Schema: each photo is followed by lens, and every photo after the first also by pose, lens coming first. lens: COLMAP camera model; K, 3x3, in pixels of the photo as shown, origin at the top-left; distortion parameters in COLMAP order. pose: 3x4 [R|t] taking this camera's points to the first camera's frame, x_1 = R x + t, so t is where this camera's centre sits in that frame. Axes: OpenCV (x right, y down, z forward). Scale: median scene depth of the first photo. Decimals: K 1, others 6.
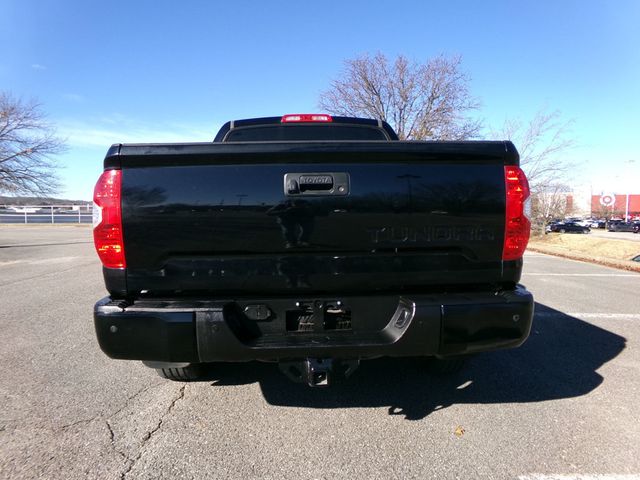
lens RADIAL K [[444.8, 0, 320.8], [0, 444.8, 241.7], [0, 0, 1]] dist [0.012111, 0.002532]
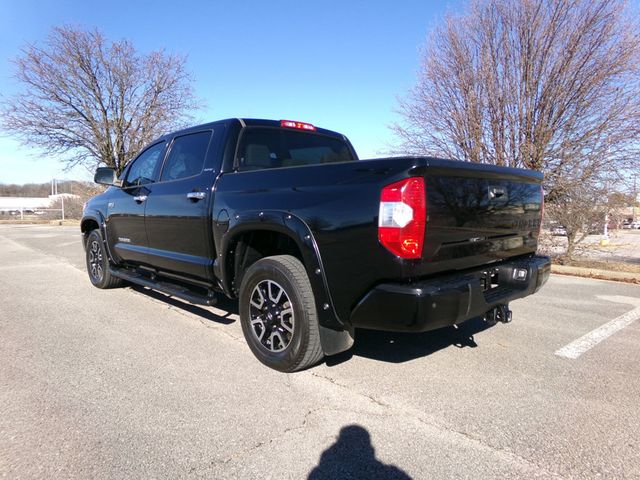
lens RADIAL K [[444.8, 0, 322.0], [0, 444.8, 238.0], [0, 0, 1]] dist [0.012111, 0.002532]
pose [[0.730422, -0.040403, 0.681800, -0.766327], [0.035648, 0.999143, 0.021018, -0.016818], [-0.682065, 0.008952, 0.731236, 0.147918]]
